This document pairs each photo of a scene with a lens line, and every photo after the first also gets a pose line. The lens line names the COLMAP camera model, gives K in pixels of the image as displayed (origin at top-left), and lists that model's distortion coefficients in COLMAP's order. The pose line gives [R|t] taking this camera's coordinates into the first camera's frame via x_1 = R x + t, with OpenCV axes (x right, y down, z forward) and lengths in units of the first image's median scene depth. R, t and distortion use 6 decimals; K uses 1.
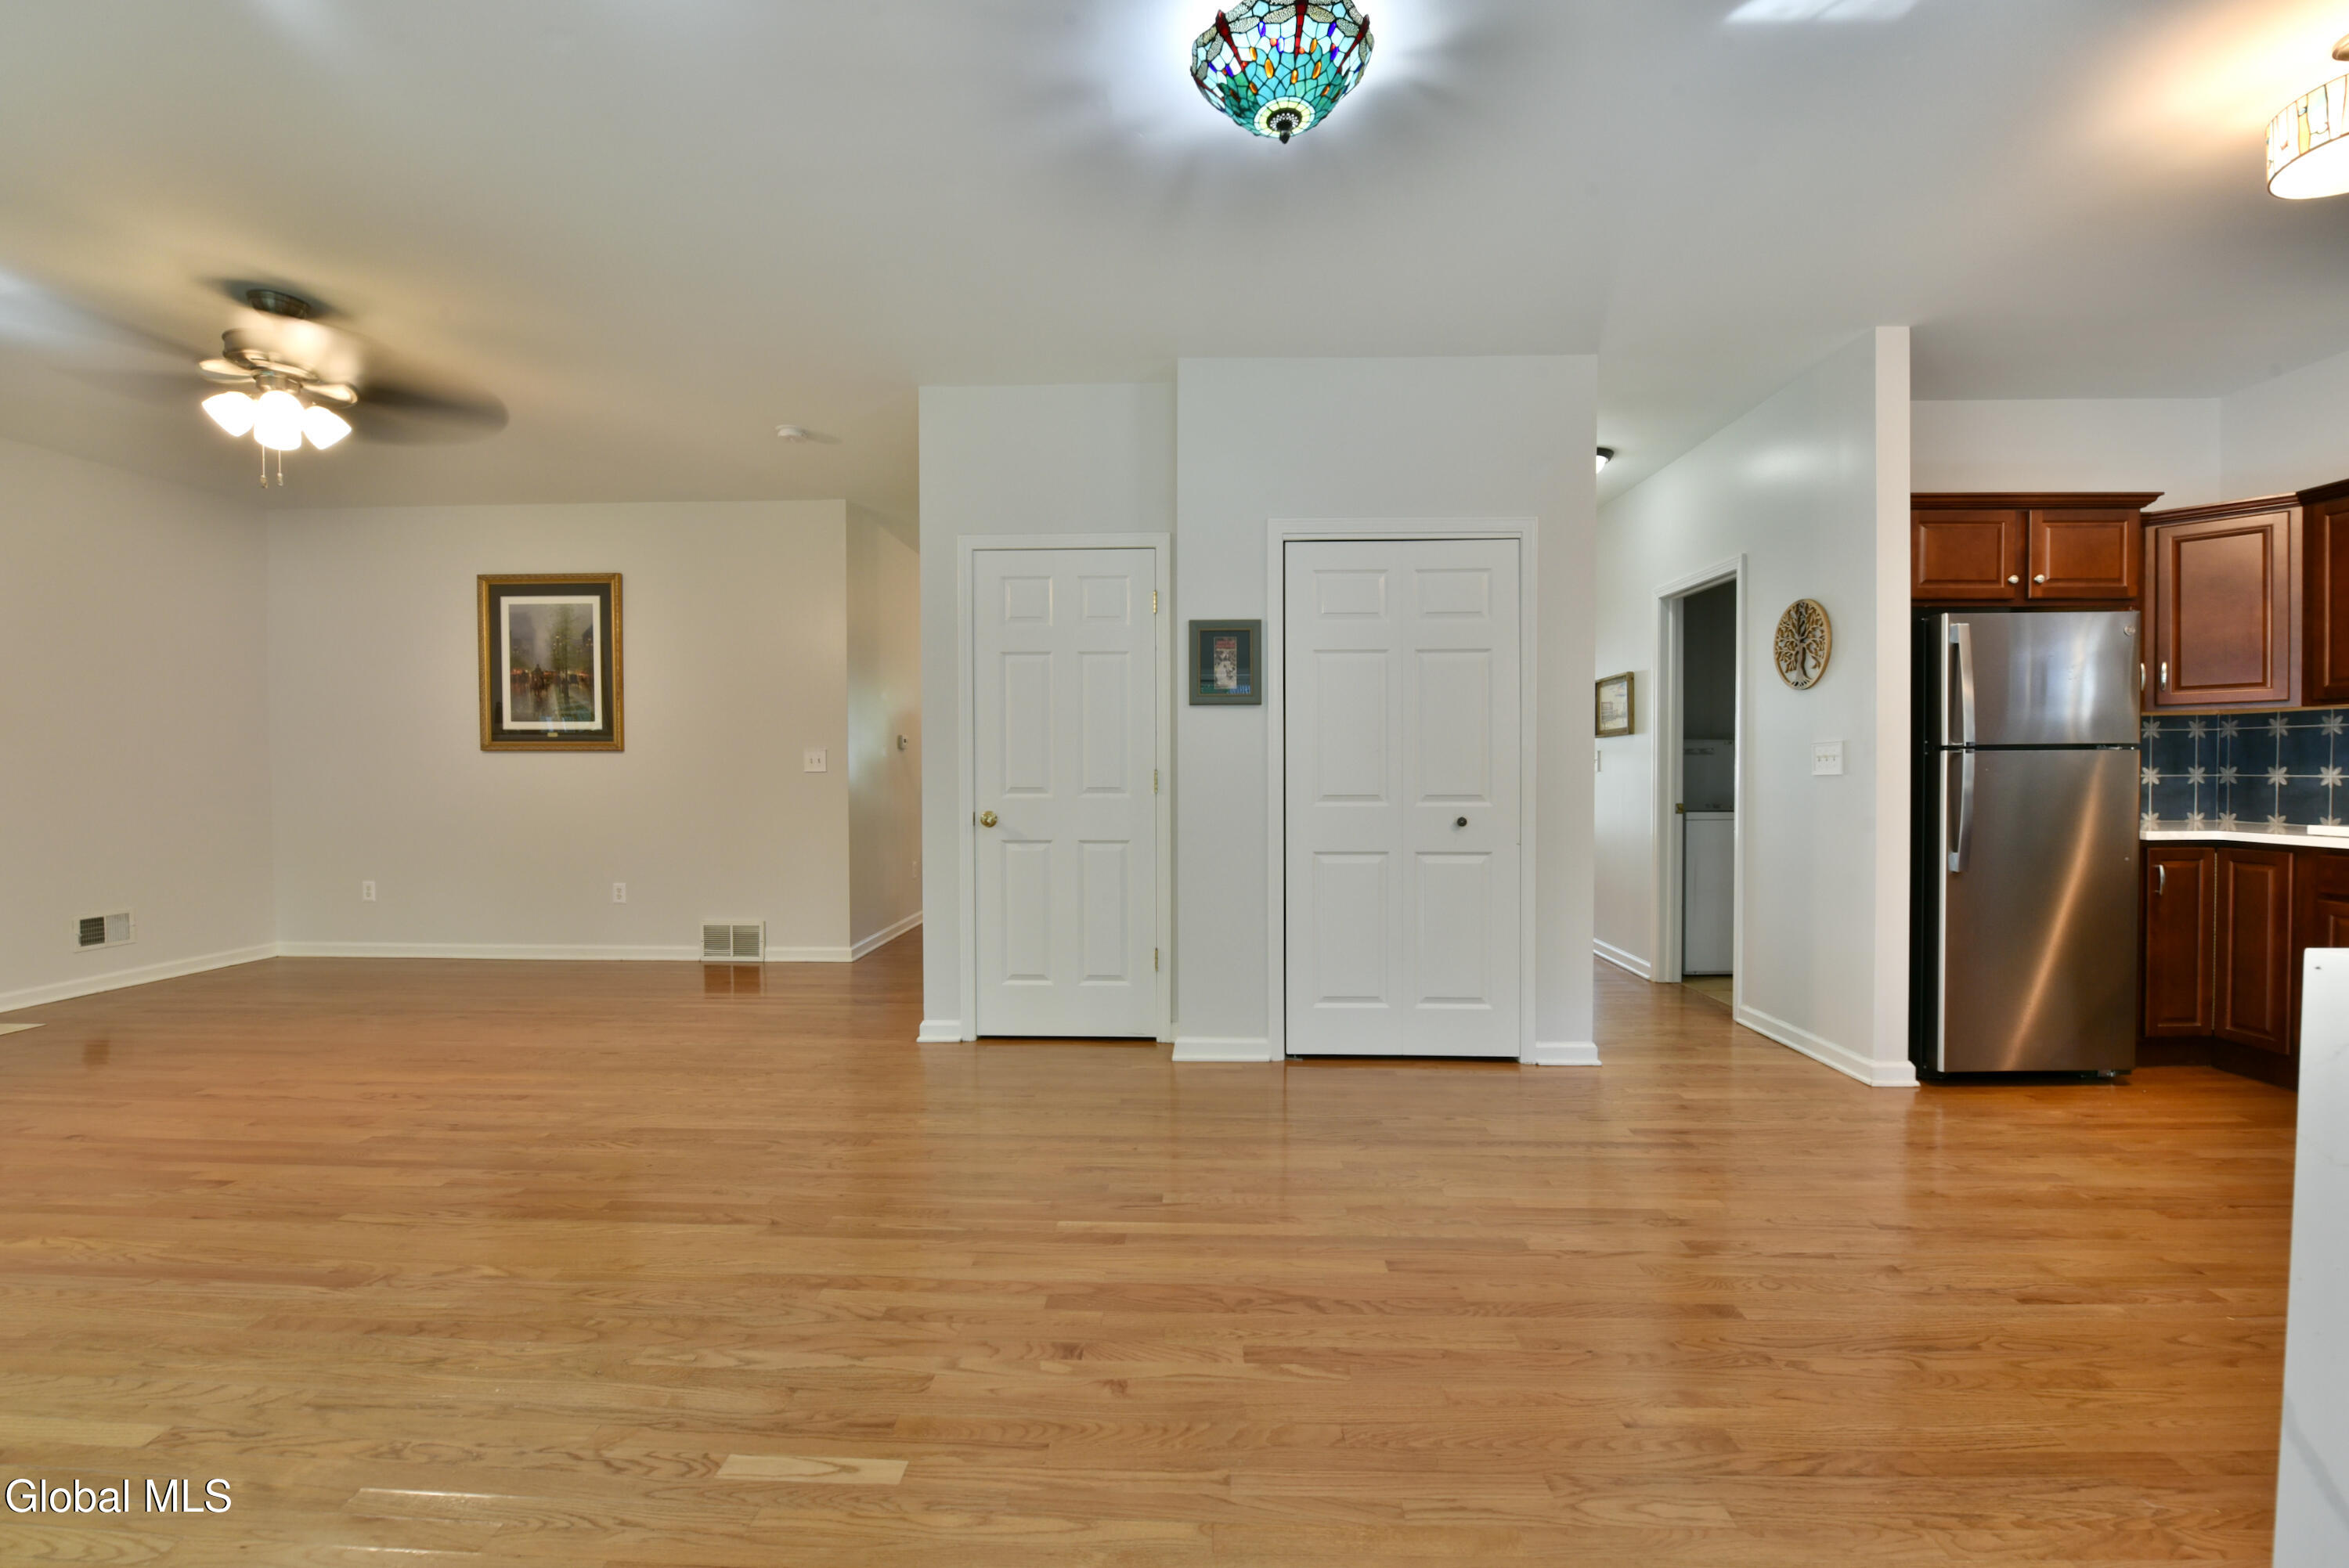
lens RADIAL K [[969.3, 0, 1185.4], [0, 969.3, 780.0], [0, 0, 1]] dist [-0.002477, -0.006386]
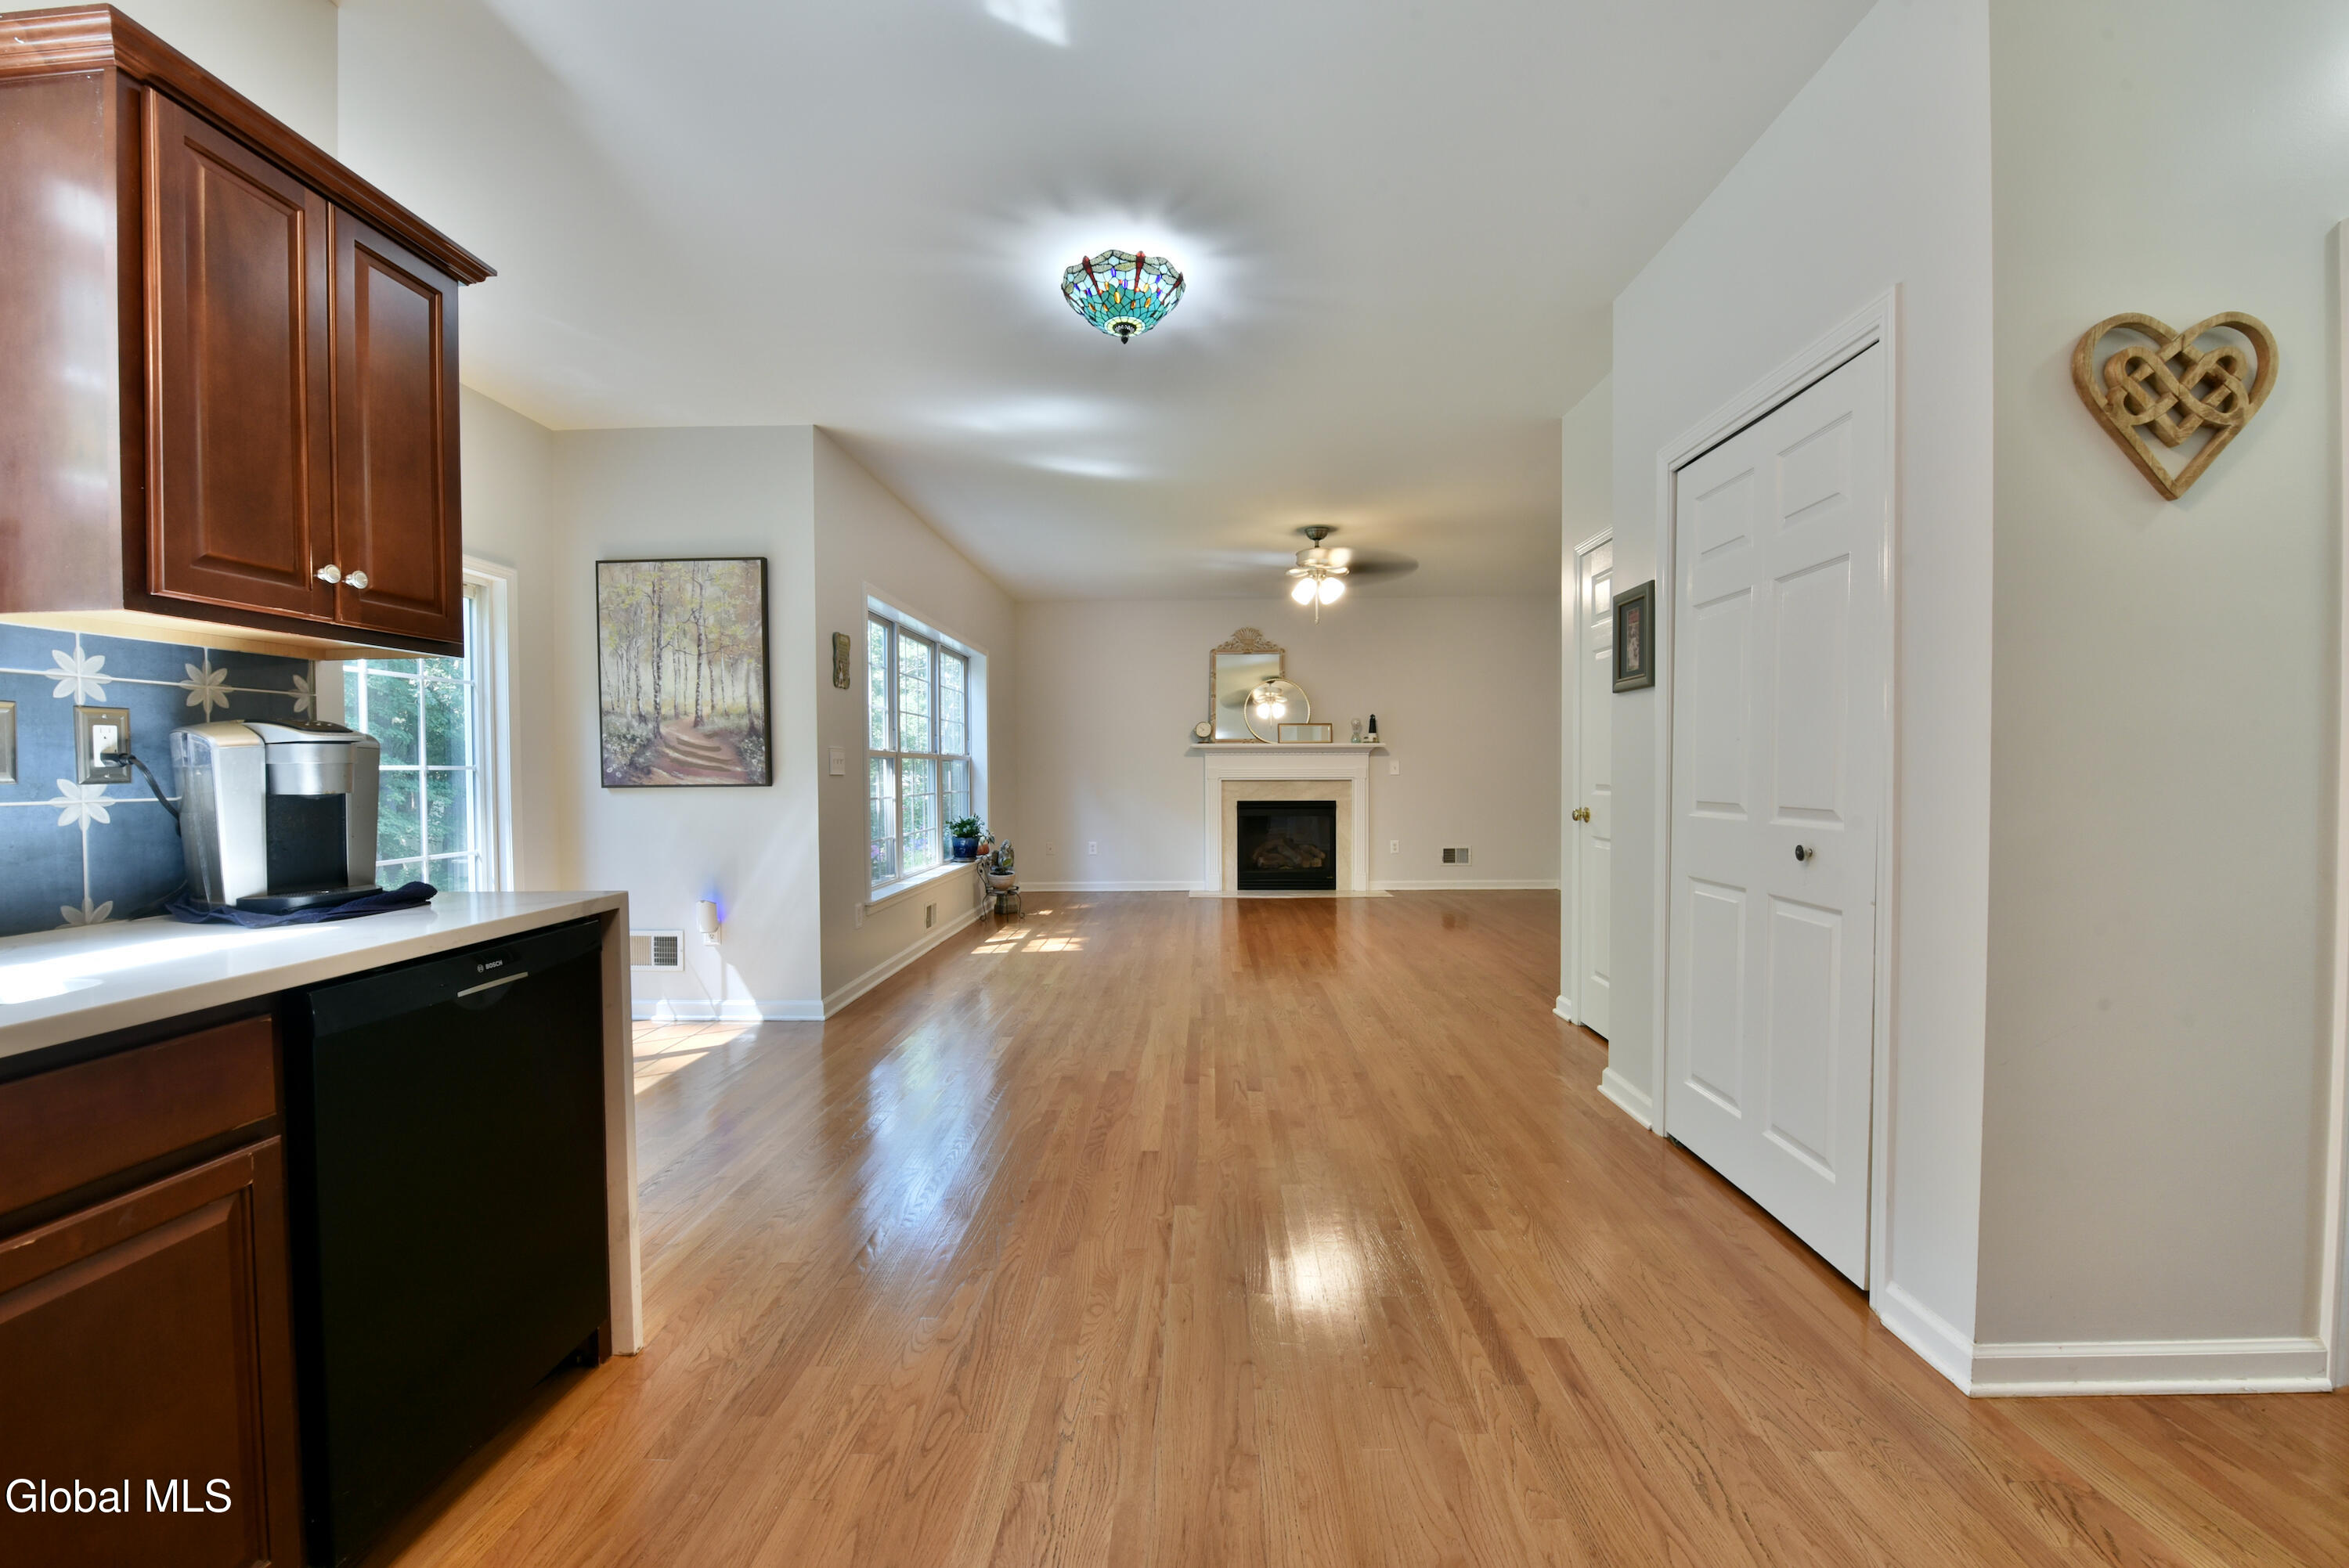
lens RADIAL K [[969.3, 0, 1185.4], [0, 969.3, 780.0], [0, 0, 1]] dist [-0.002477, -0.006386]
pose [[-0.014131, 0.010567, -0.999844, 1.305184], [-0.004126, 0.999935, 0.010626, -0.010186], [0.999892, 0.004275, -0.014087, 0.920751]]
